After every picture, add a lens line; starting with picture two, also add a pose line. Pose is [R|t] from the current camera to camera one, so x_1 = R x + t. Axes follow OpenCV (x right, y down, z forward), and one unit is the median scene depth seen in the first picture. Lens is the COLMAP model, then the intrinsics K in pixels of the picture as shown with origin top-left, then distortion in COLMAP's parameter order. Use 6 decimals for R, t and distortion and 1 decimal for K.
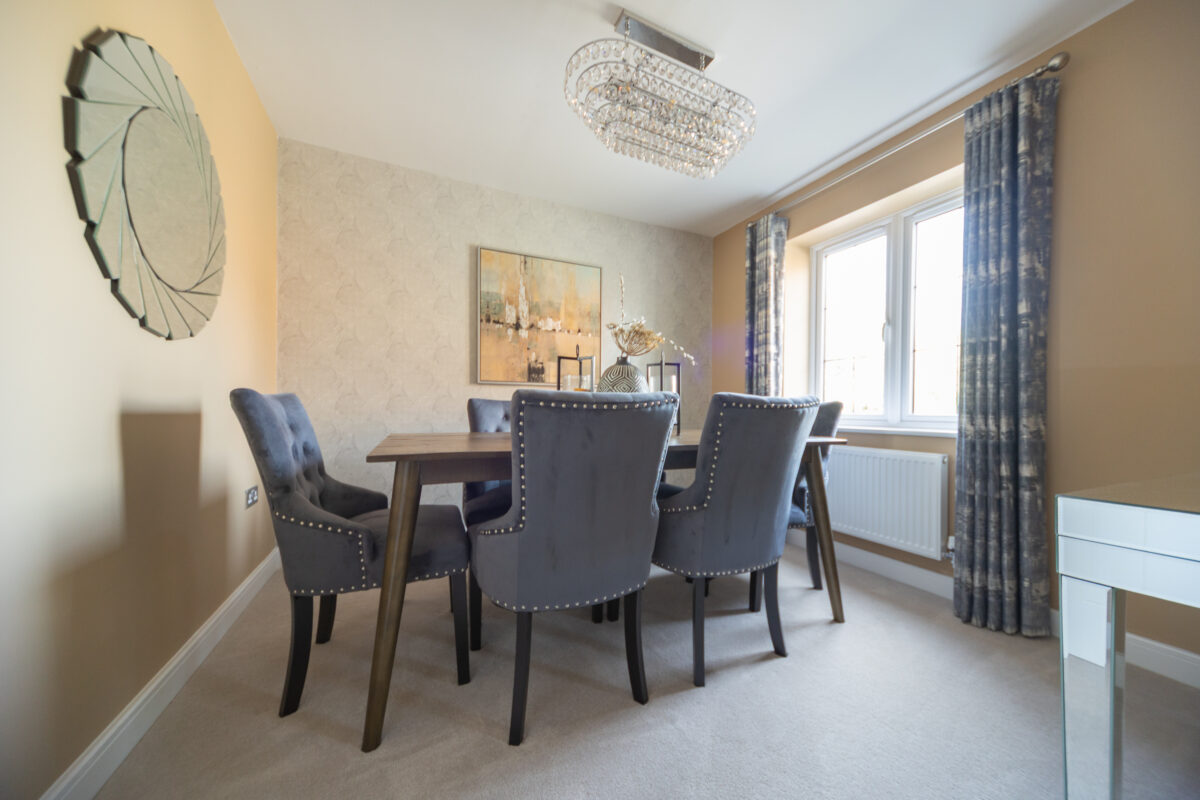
lens RADIAL K [[412.2, 0, 602.2], [0, 412.2, 407.7], [0, 0, 1]] dist [0.001646, -0.000217]
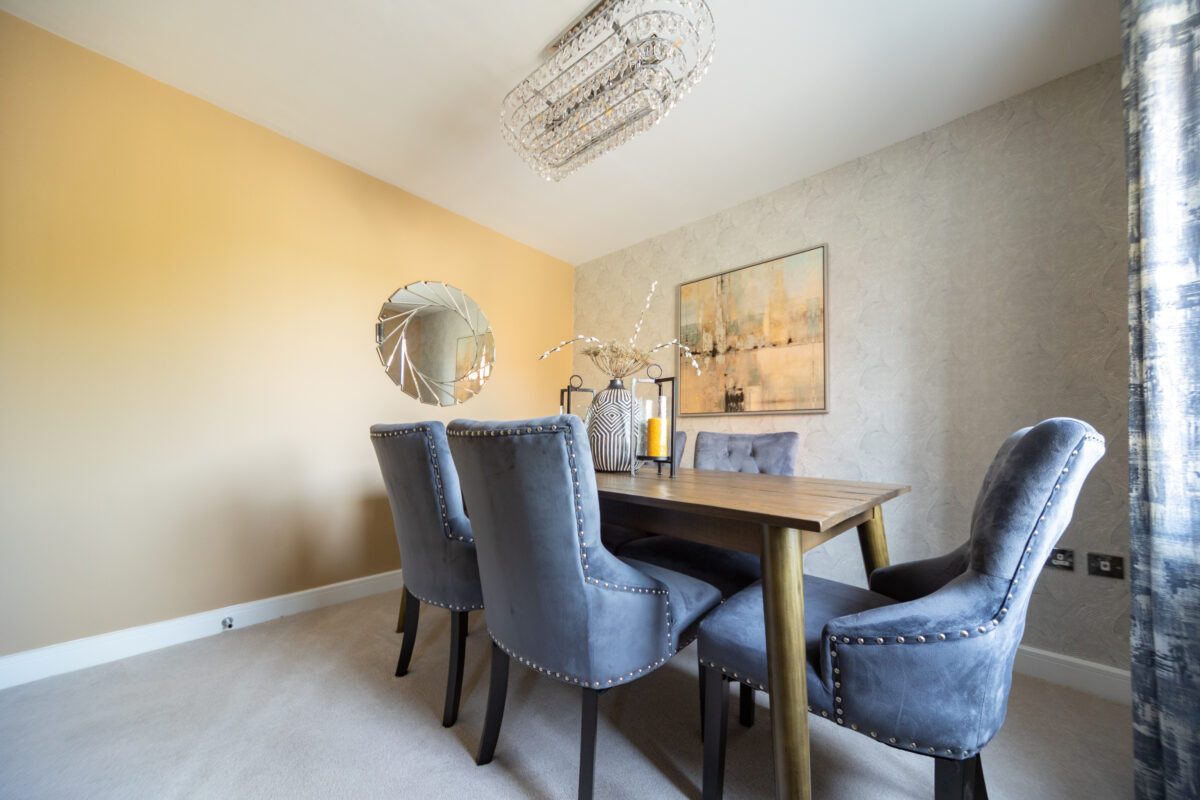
lens RADIAL K [[412.2, 0, 592.3], [0, 412.2, 417.4], [0, 0, 1]] dist [0.001646, -0.000217]
pose [[0.371286, -0.049097, -0.927220, 0.534708], [-0.012929, 0.998231, -0.058034, 0.004249], [0.928429, 0.033535, 0.369994, 0.402158]]
